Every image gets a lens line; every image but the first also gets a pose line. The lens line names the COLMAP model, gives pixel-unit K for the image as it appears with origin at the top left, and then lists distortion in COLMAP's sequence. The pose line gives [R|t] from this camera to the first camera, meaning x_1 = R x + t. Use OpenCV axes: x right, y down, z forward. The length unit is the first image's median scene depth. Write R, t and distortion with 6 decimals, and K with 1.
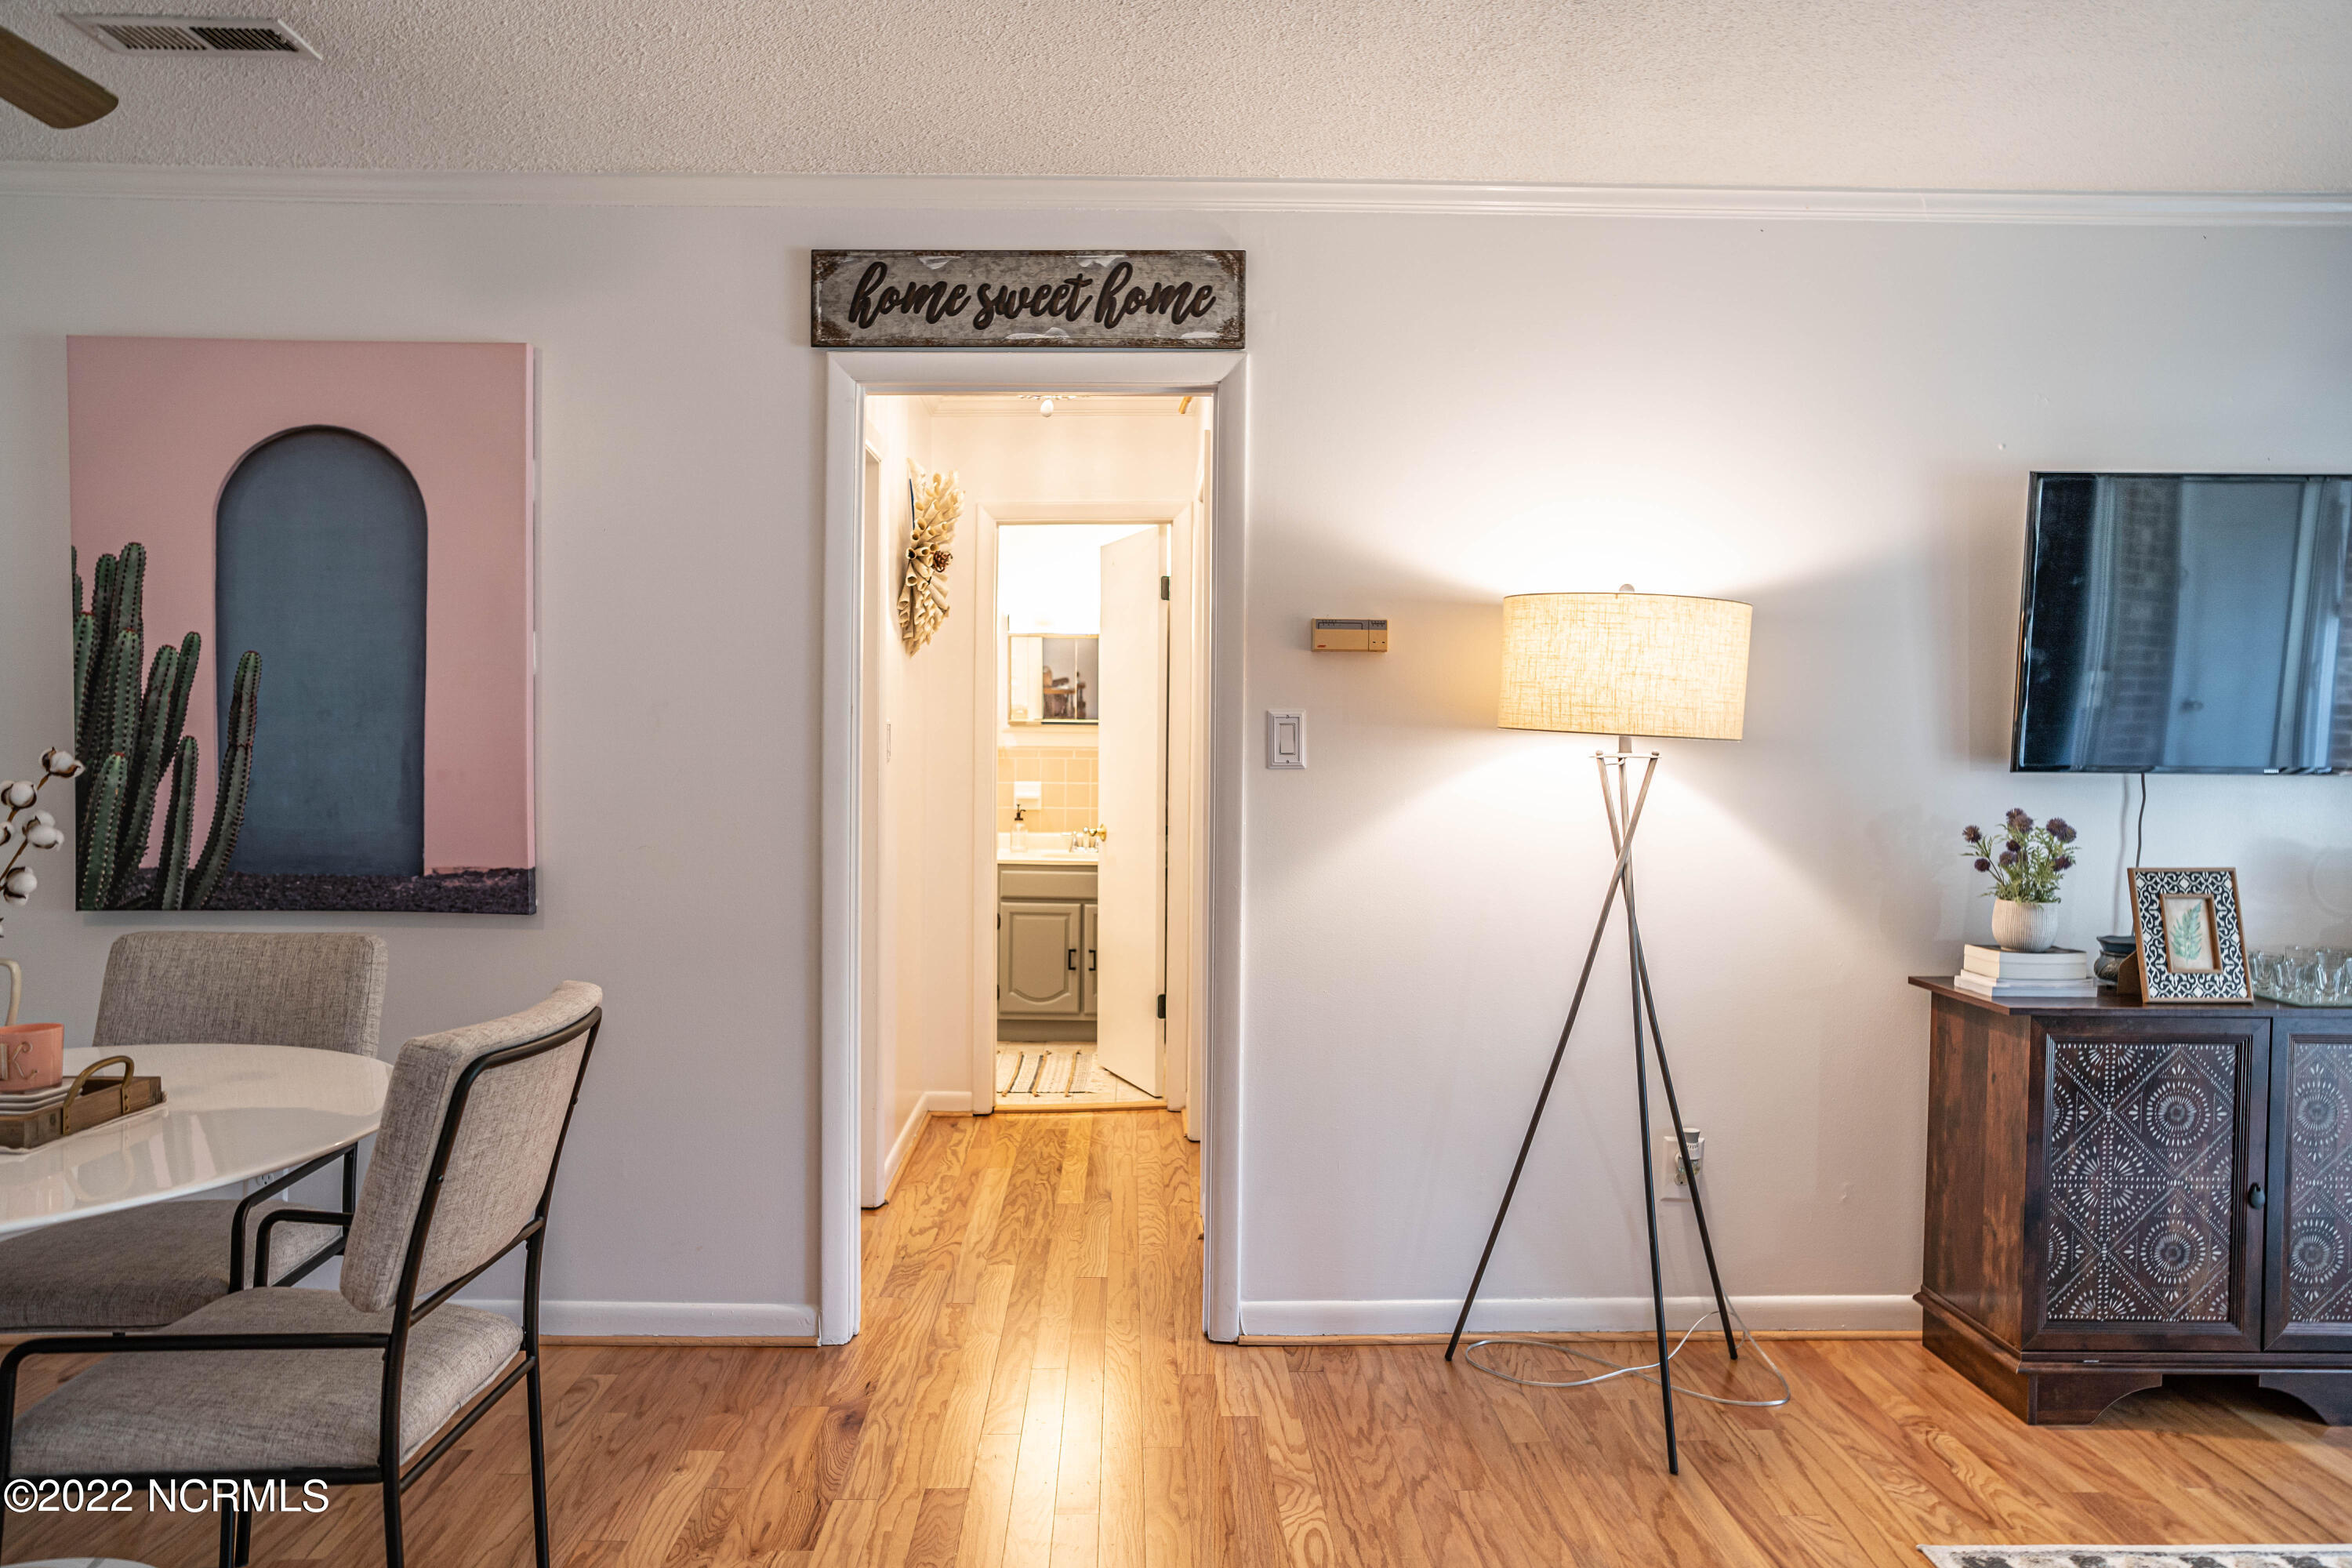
lens RADIAL K [[1555.9, 0, 1162.2], [0, 1555.9, 786.2], [0, 0, 1]] dist [-0.042890, 0.052531]
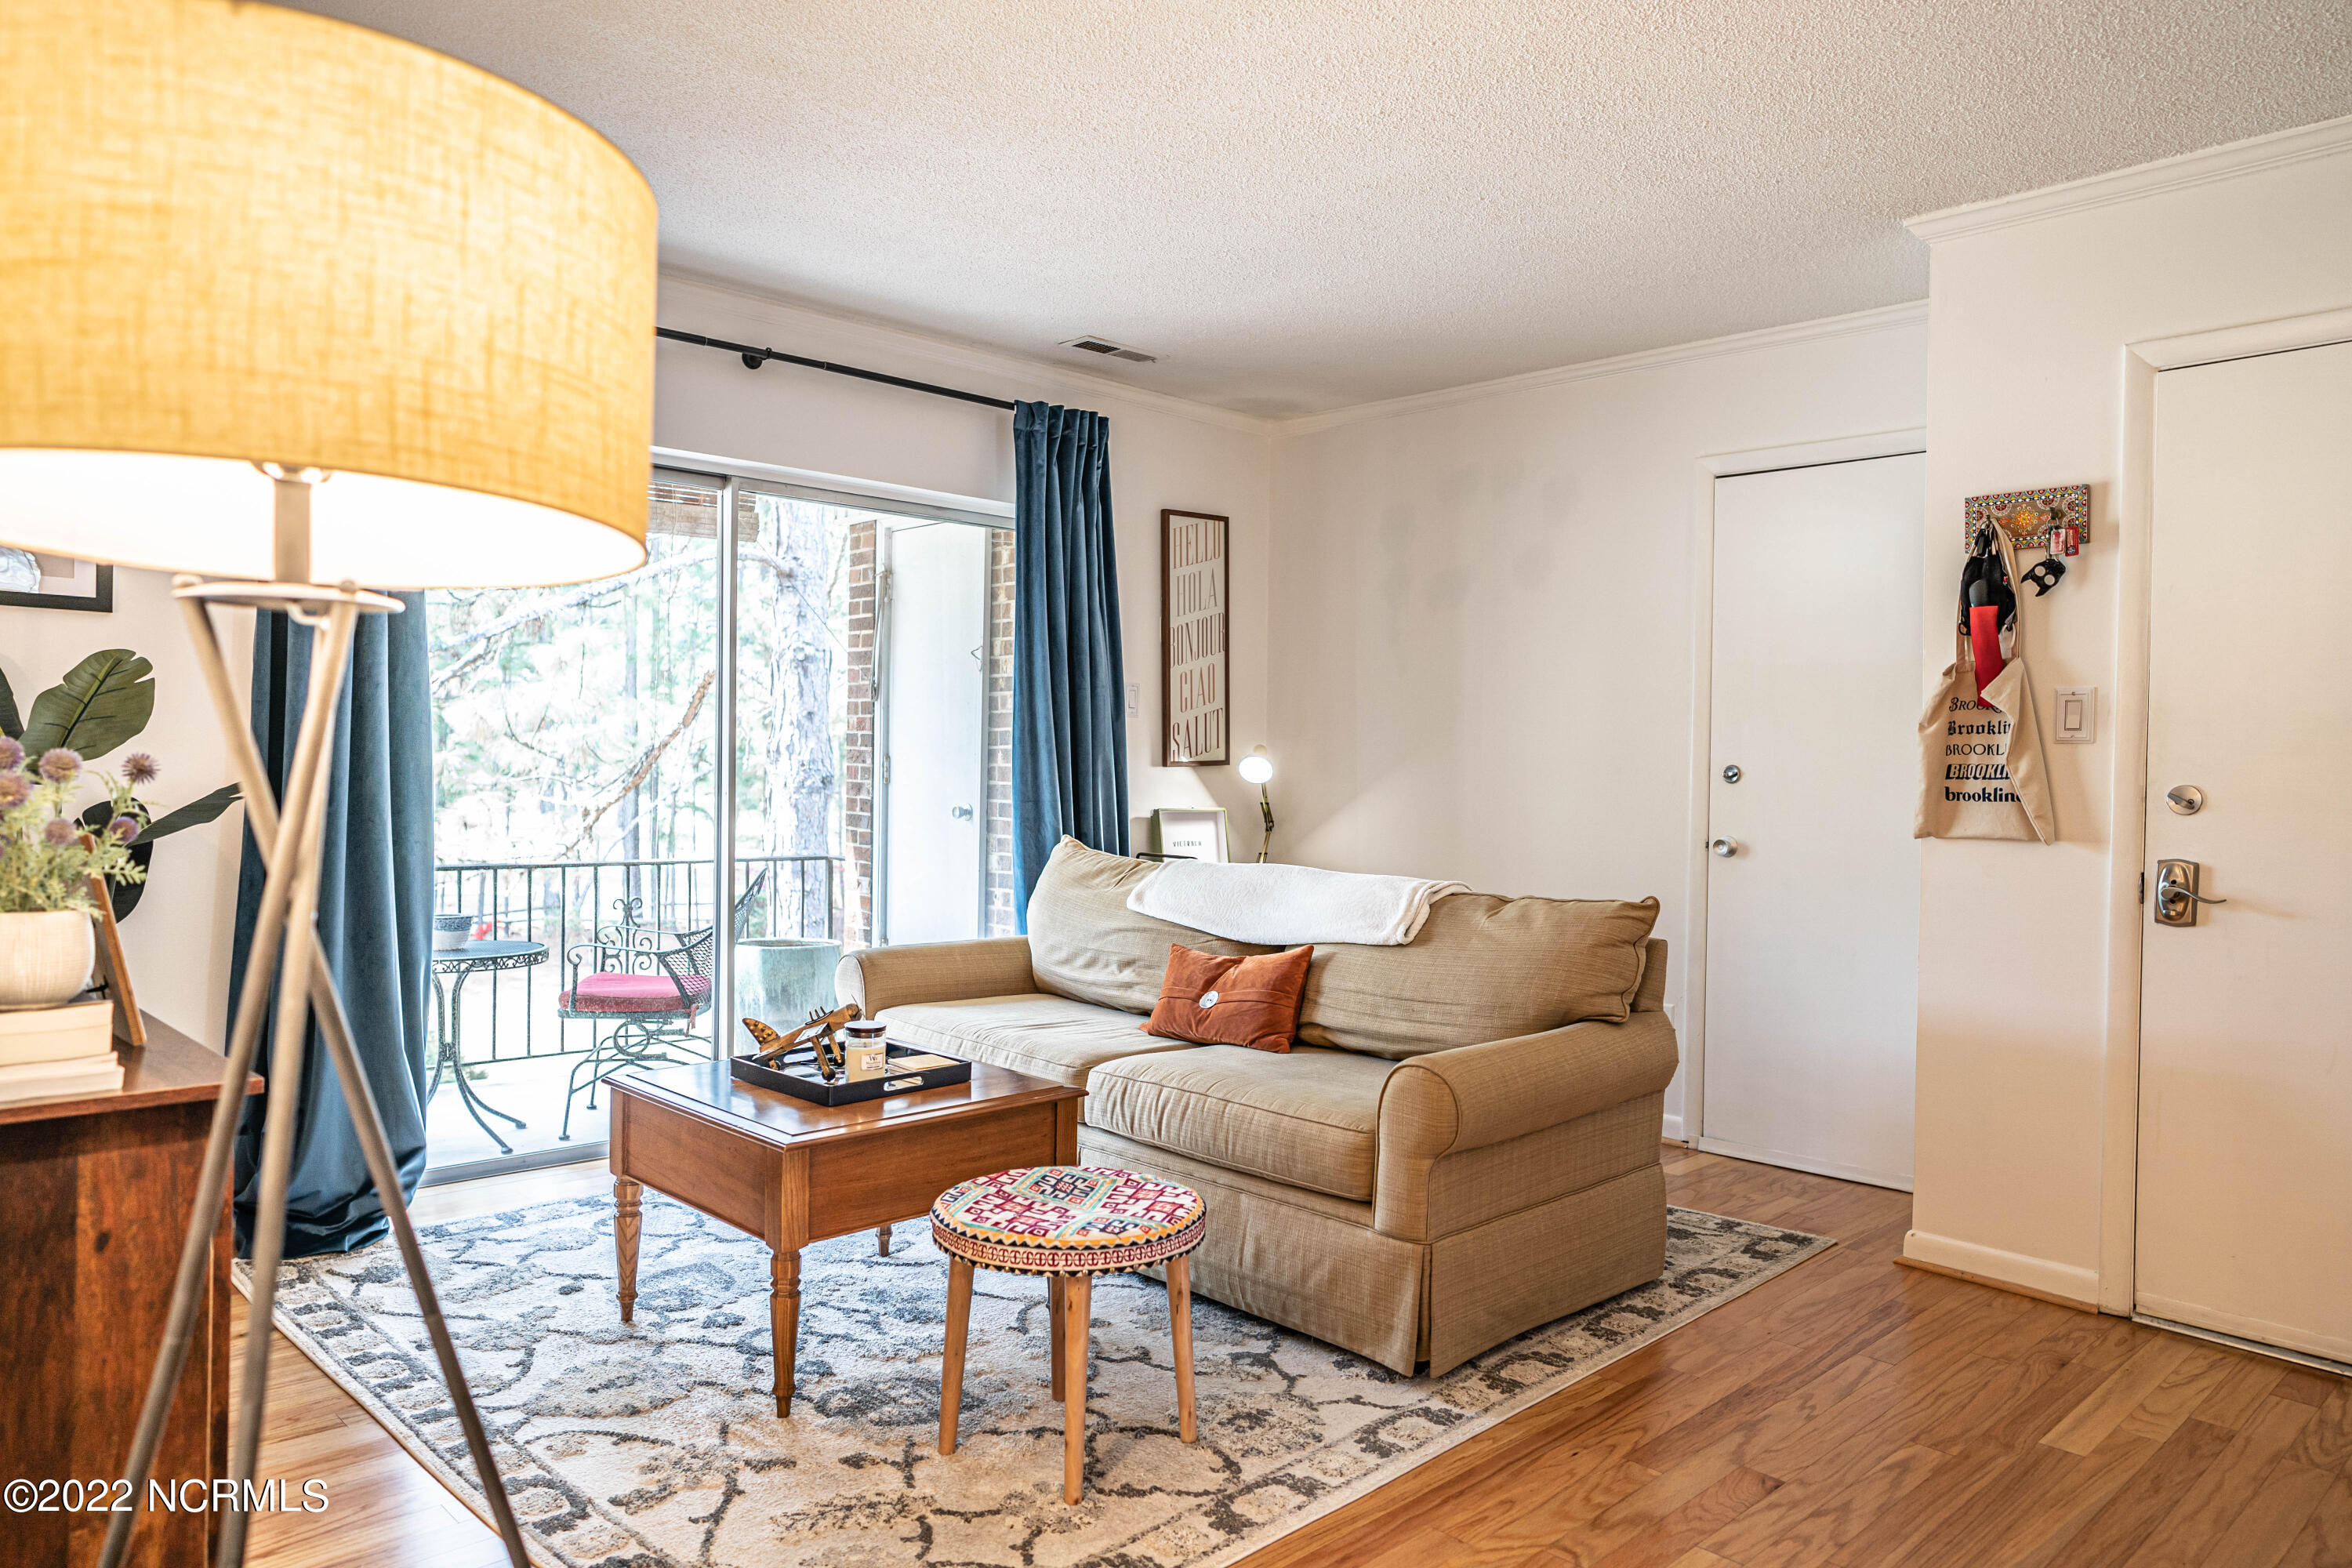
lens RADIAL K [[1555.9, 0, 1162.8], [0, 1555.9, 791.1], [0, 0, 1]] dist [-0.042890, 0.052531]
pose [[-0.677895, -0.033067, 0.734415, -0.092056], [-0.003297, 0.999115, 0.041942, 0.009073], [-0.735151, 0.026011, -0.677404, 1.027855]]
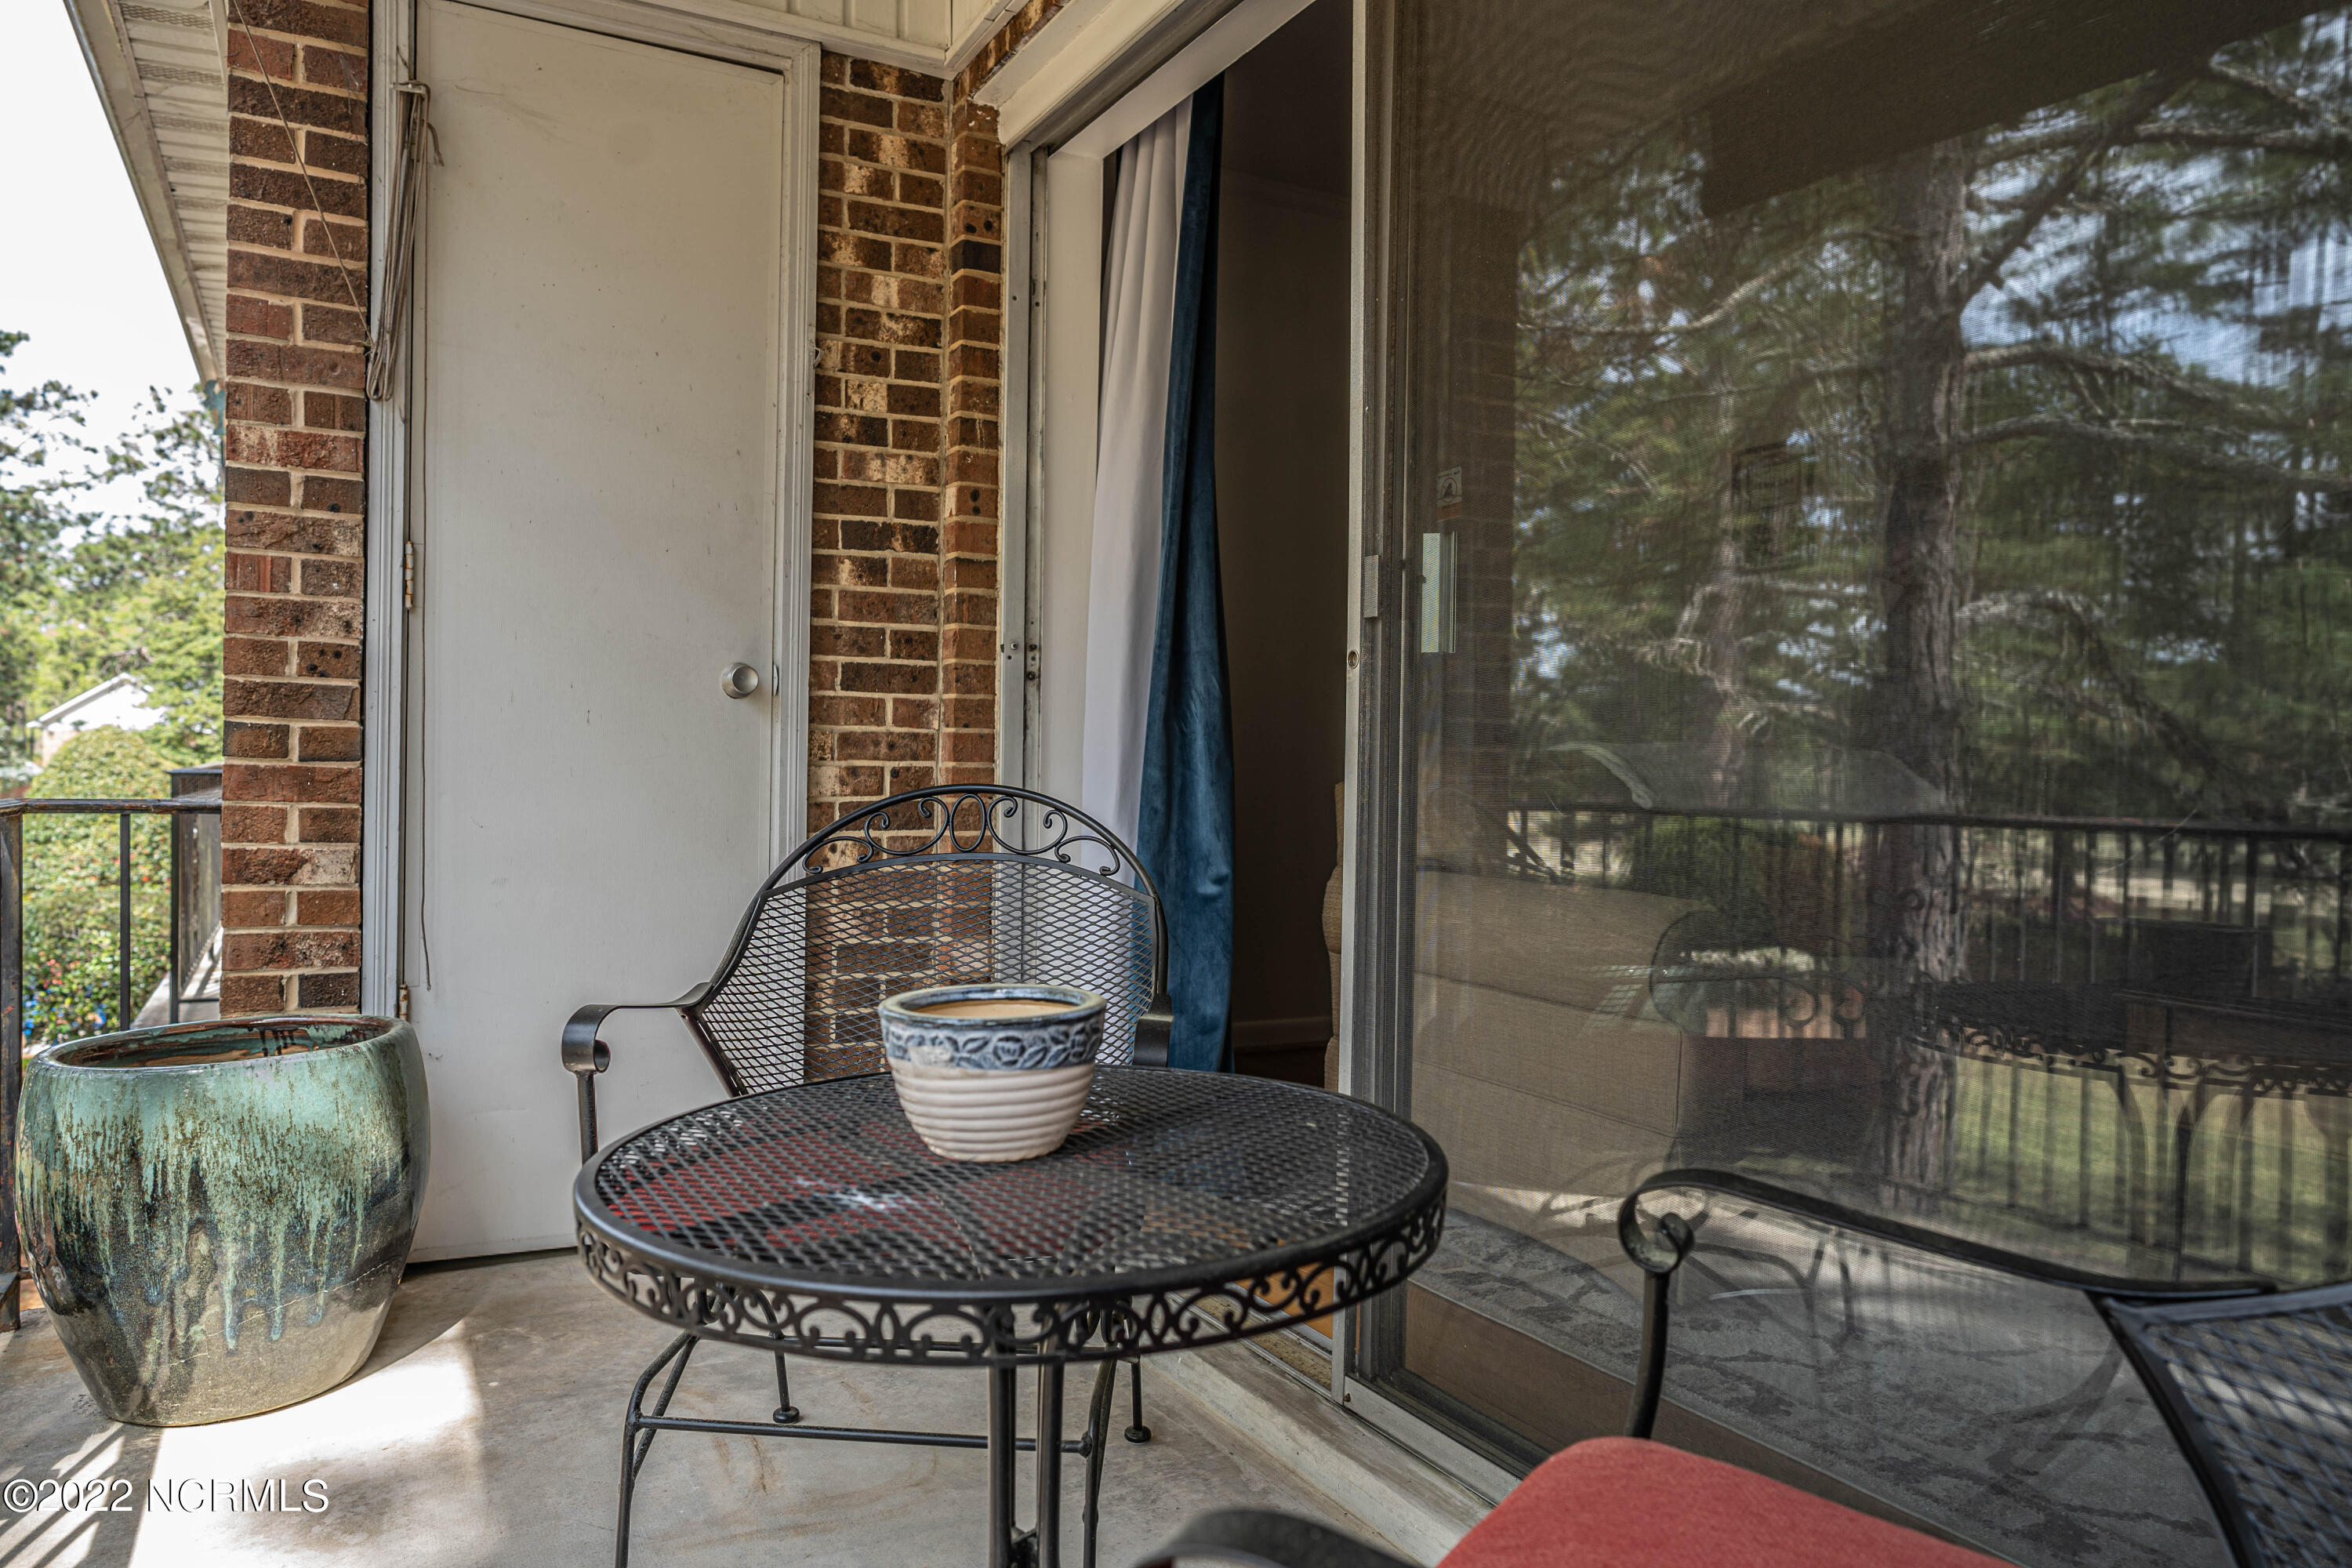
lens RADIAL K [[1555.9, 0, 1174.2], [0, 1555.9, 780.5], [0, 0, 1]] dist [-0.042890, 0.052531]
pose [[-0.890808, -0.021154, -0.453888, 1.593773], [-0.038012, 0.998883, 0.028050, 0.134066], [0.452788, 0.042241, -0.890617, 0.848561]]
